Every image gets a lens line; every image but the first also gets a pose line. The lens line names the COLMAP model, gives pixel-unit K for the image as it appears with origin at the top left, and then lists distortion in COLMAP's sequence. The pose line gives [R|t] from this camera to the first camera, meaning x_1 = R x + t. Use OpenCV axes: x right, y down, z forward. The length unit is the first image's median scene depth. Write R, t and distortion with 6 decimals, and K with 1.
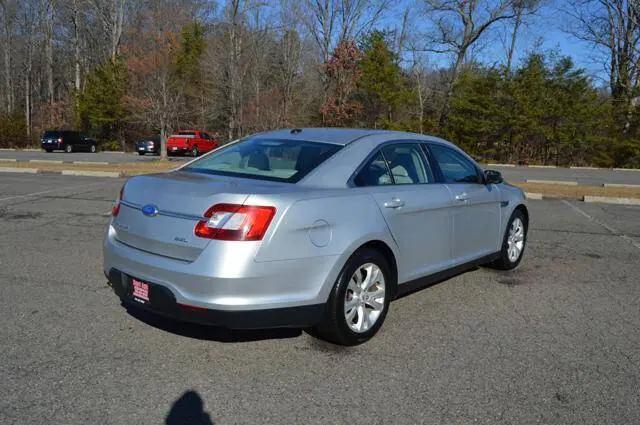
lens RADIAL K [[548.8, 0, 317.2], [0, 548.8, 199.4], [0, 0, 1]] dist [-0.082536, 0.011942]
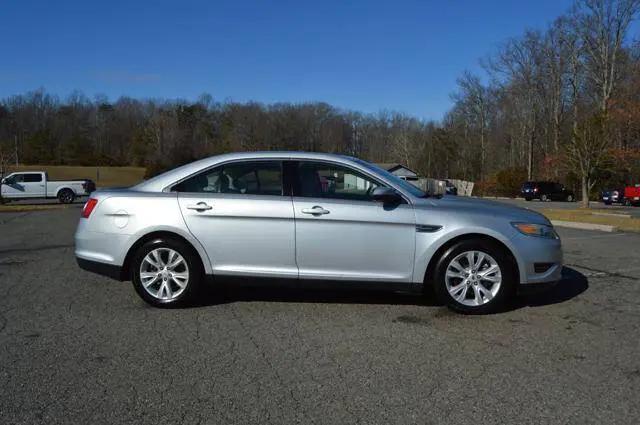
lens RADIAL K [[496.0, 0, 320.0], [0, 496.0, 209.0], [0, 0, 1]] dist [-0.096544, 0.035790]
pose [[0.545006, 0.023377, -0.838106, 0.135569], [-0.090430, 0.995419, -0.031040, 0.002598], [0.833541, 0.092707, 0.544624, 0.070493]]
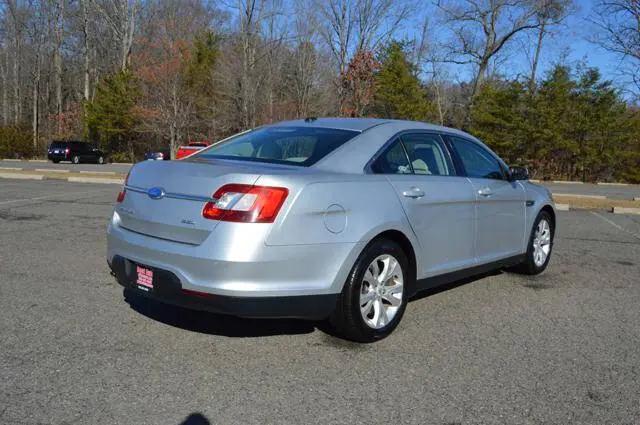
lens RADIAL K [[570.8, 0, 317.2], [0, 570.8, 199.1], [0, 0, 1]] dist [-0.079980, 0.010535]
pose [[0.999618, 0.010085, -0.025717, -0.000012], [-0.010933, 0.999394, -0.033060, 0.005822], [0.025368, 0.033329, 0.999122, 0.001573]]
